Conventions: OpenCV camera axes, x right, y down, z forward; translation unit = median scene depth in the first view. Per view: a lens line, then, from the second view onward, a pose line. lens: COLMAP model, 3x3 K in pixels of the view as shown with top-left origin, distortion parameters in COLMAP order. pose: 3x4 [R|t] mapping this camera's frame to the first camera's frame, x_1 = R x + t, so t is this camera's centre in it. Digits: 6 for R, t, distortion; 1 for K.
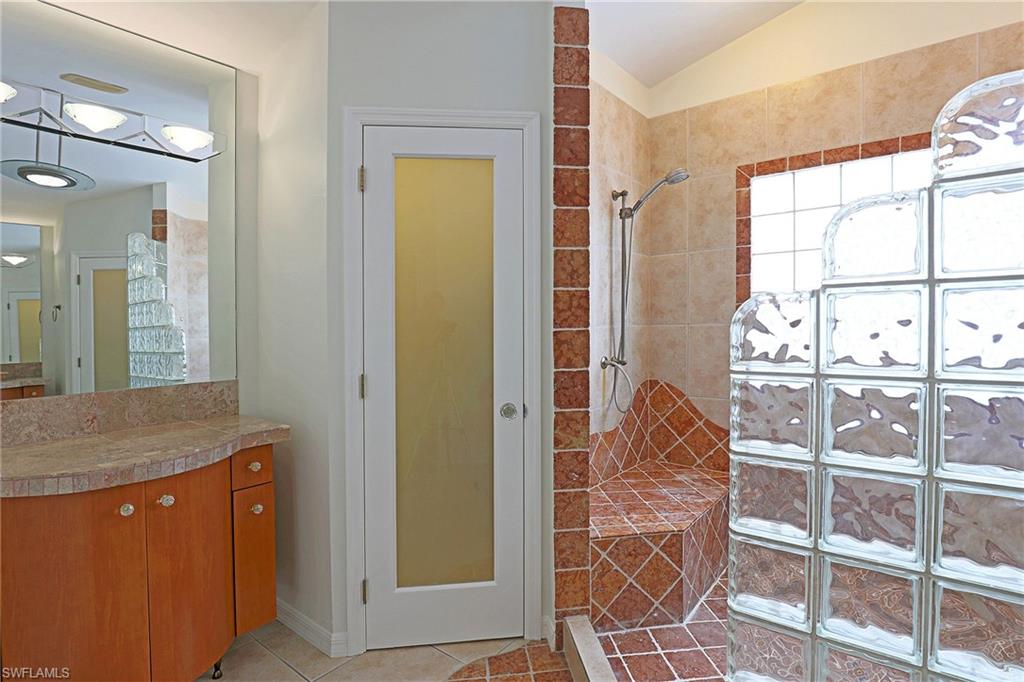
lens RADIAL K [[523.9, 0, 512.3], [0, 523.9, 346.5], [0, 0, 1]] dist [-0.034881, 0.003272]
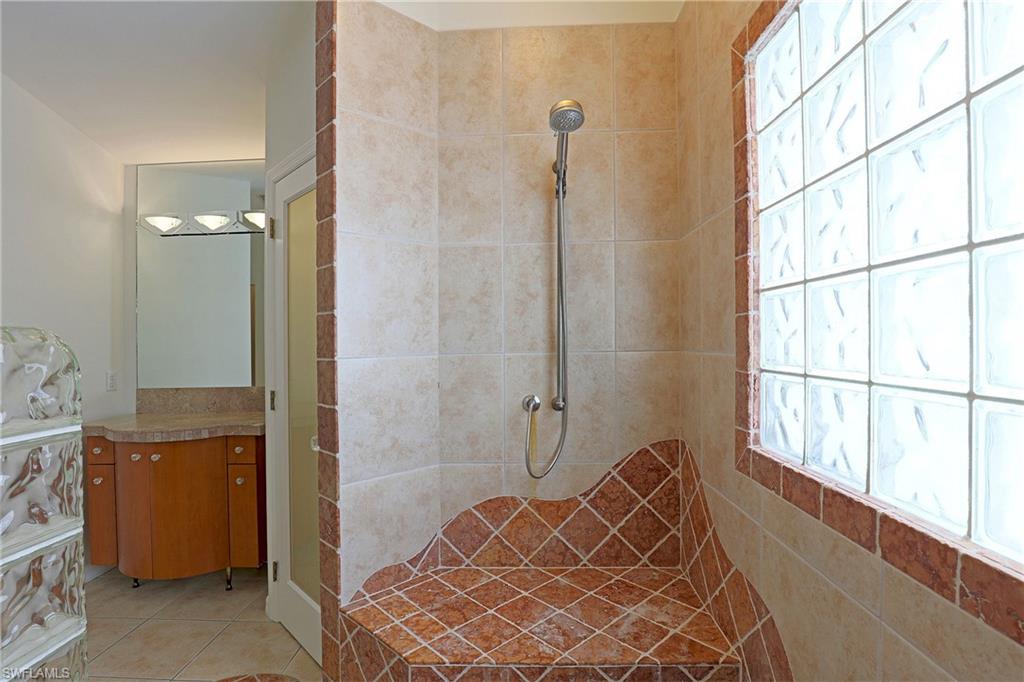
lens RADIAL K [[506.9, 0, 507.6], [0, 506.9, 350.0], [0, 0, 1]] dist [-0.037648, 0.001442]
pose [[0.593261, 0.021398, -0.804726, 0.812368], [-0.029653, 0.999549, 0.004718, -0.051597], [0.804464, 0.021064, 0.593628, 0.628269]]
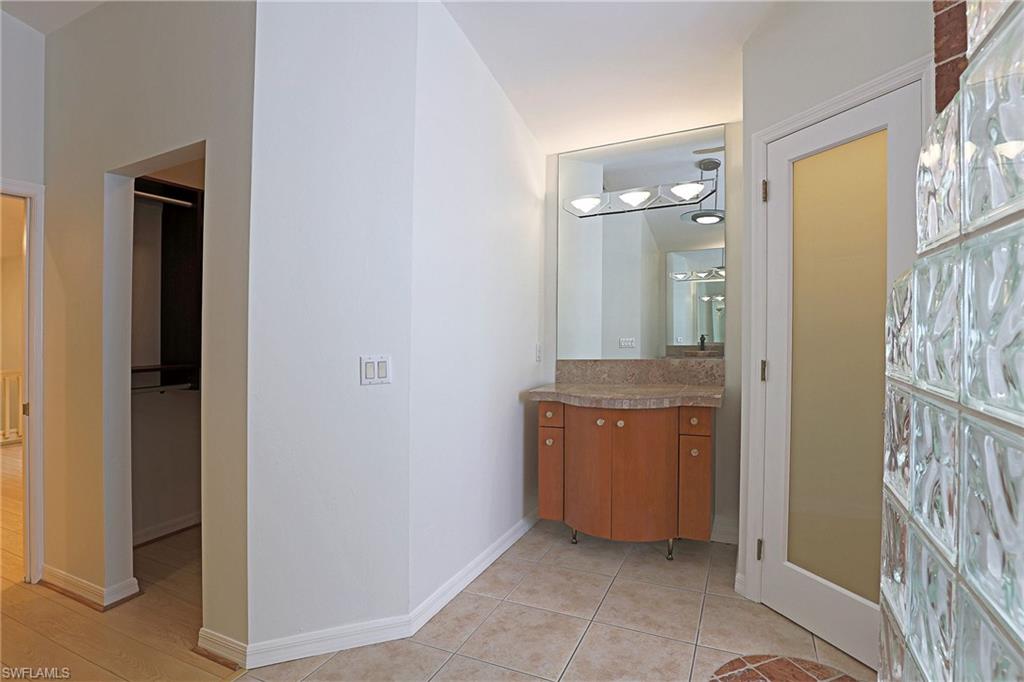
lens RADIAL K [[506.9, 0, 491.7], [0, 506.9, 332.1], [0, 0, 1]] dist [-0.037648, 0.001442]
pose [[0.195401, 0.014882, -0.980610, 0.574763], [-0.022998, 0.999679, 0.010589, -0.006058], [0.980454, 0.020483, 0.195681, 0.164318]]
